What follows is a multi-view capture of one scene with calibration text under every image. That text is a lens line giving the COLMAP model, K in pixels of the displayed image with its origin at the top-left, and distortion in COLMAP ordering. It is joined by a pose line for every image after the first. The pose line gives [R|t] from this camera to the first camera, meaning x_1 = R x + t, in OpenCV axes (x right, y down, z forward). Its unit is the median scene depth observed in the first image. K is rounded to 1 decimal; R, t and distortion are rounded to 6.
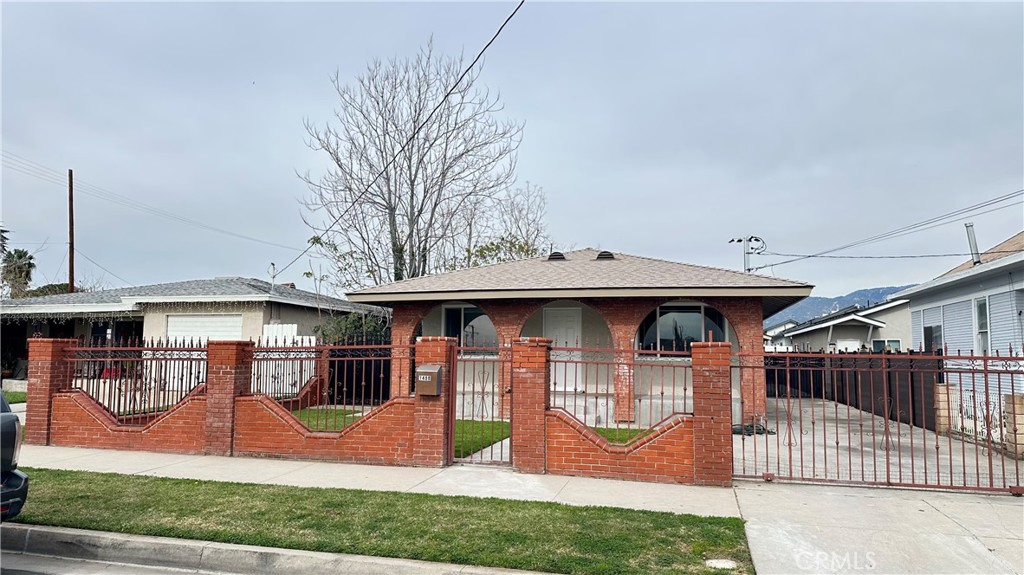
lens RADIAL K [[721.3, 0, 510.1], [0, 721.3, 288.1], [0, 0, 1]] dist [0.077938, -0.090930]
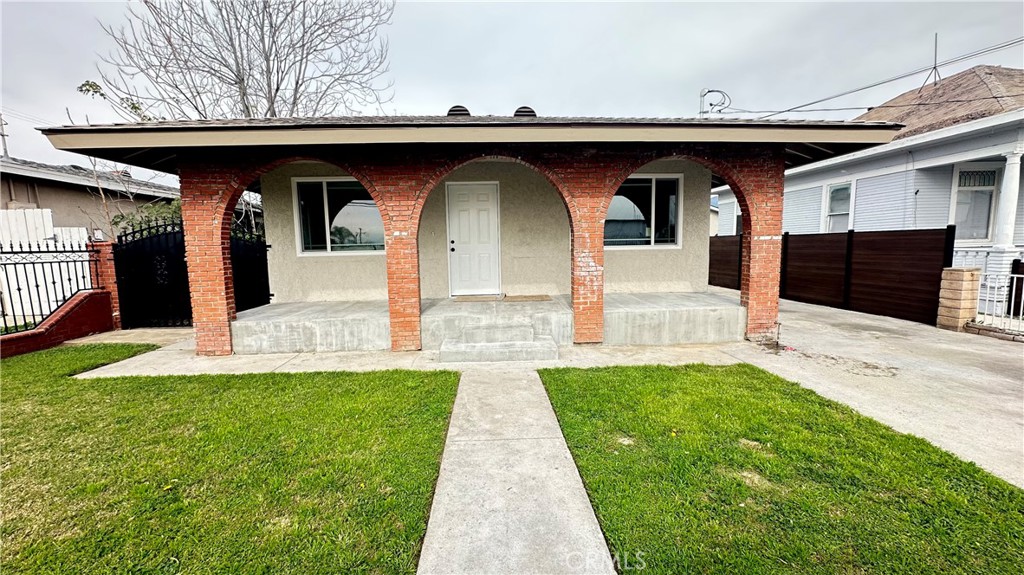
lens RADIAL K [[430.8, 0, 514.8], [0, 430.8, 295.3], [0, 0, 1]] dist [0.005006, 0.000140]
pose [[0.958623, -0.056238, 0.279067, -0.012698], [-0.000912, 0.979682, 0.200557, 0.048005], [-0.284676, -0.192513, 0.939094, 0.514466]]
